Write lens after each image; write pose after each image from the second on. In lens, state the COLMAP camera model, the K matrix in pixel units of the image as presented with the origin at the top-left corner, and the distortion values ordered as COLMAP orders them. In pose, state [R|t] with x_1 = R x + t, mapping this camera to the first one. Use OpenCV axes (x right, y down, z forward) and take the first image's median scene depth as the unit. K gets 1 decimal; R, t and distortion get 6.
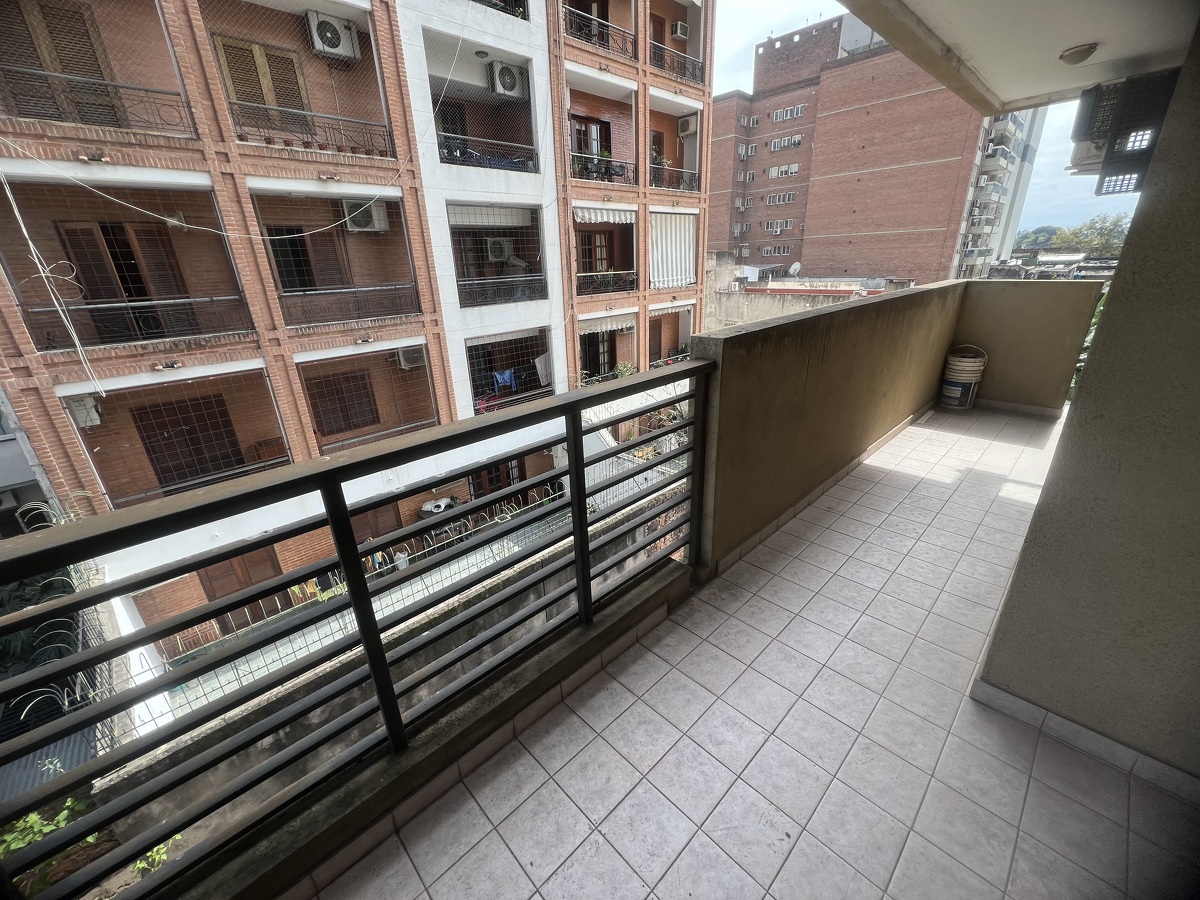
lens RADIAL K [[481.9, 0, 599.3], [0, 481.9, 448.6], [0, 0, 1]] dist [0.000578, -0.000223]
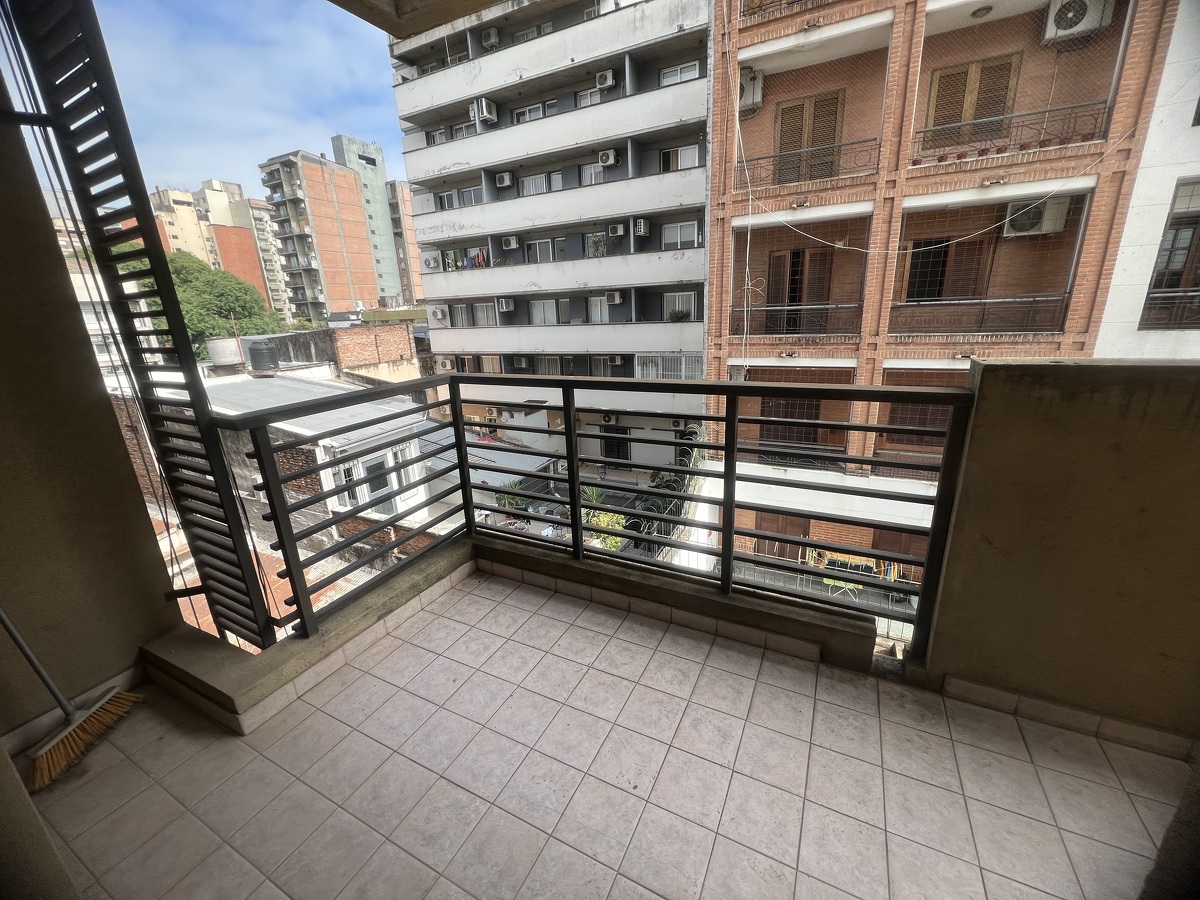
lens RADIAL K [[481.9, 0, 597.3], [0, 481.9, 449.7], [0, 0, 1]] dist [0.000578, -0.000223]
pose [[0.325034, 0.295411, -0.898379, 0.190253], [-0.314284, 0.929709, 0.192005, -0.015592], [0.891952, 0.219938, 0.395030, 0.055143]]
